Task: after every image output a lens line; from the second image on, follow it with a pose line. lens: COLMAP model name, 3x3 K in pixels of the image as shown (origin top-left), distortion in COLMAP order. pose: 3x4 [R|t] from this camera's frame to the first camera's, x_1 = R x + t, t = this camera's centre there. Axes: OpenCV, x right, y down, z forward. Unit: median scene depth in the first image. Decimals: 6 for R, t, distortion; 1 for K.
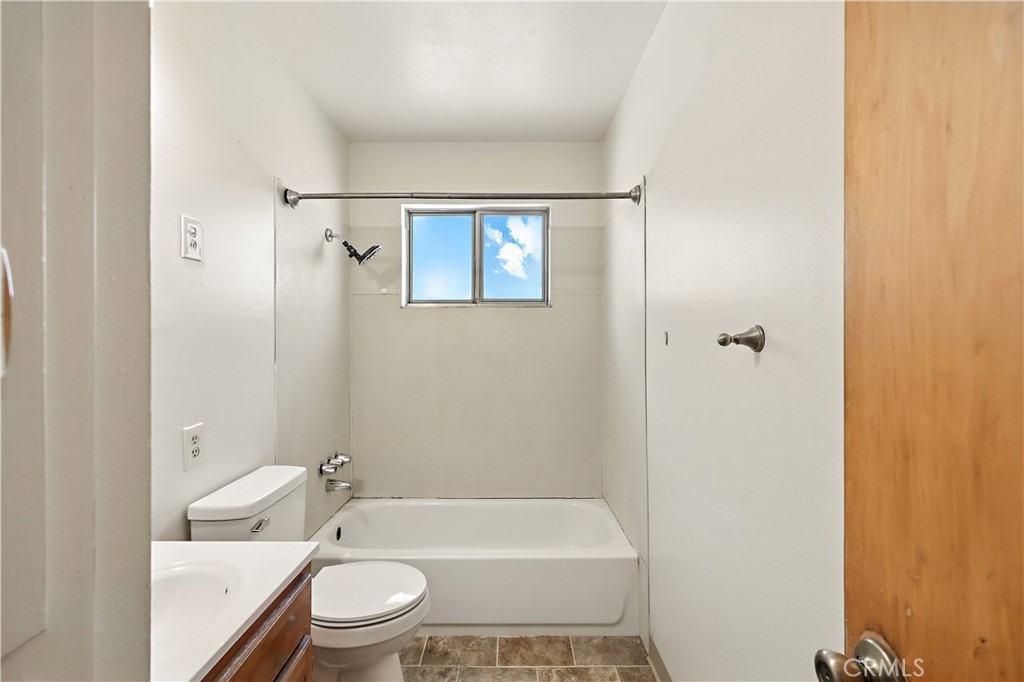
lens RADIAL K [[461.7, 0, 510.7], [0, 461.7, 336.0], [0, 0, 1]] dist [0.001038, 0.000023]
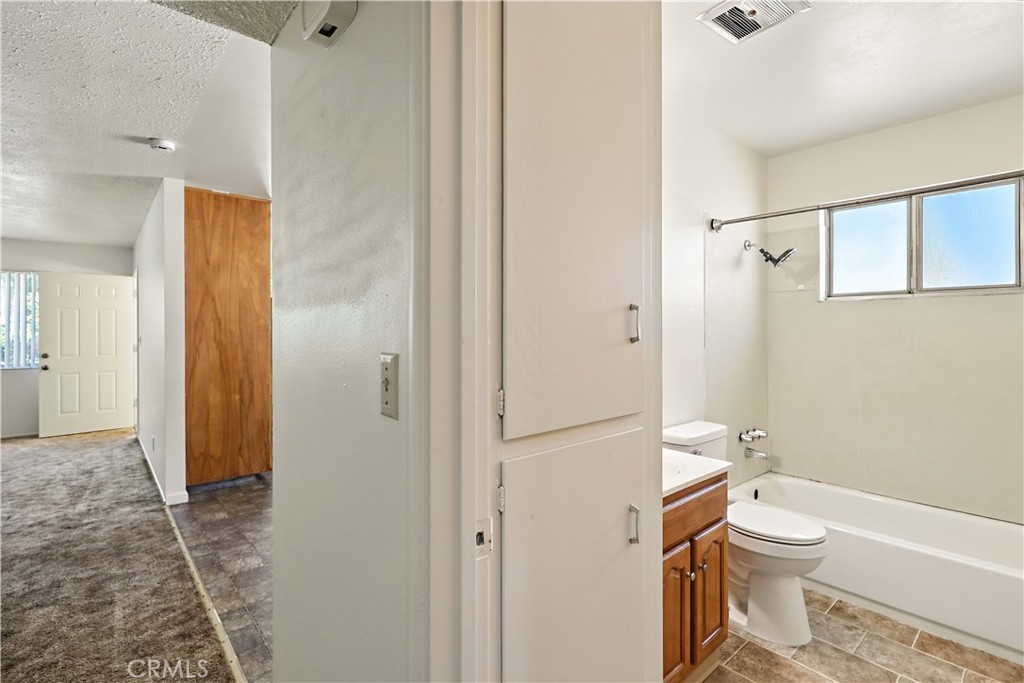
lens RADIAL K [[476.2, 0, 509.8], [0, 476.2, 328.7], [0, 0, 1]] dist [0.001341, 0.000179]
pose [[0.653743, -0.001378, -0.756716, 0.142402], [-0.000322, 0.999998, -0.002099, 0.002643], [0.756717, 0.001616, 0.653741, -0.283953]]
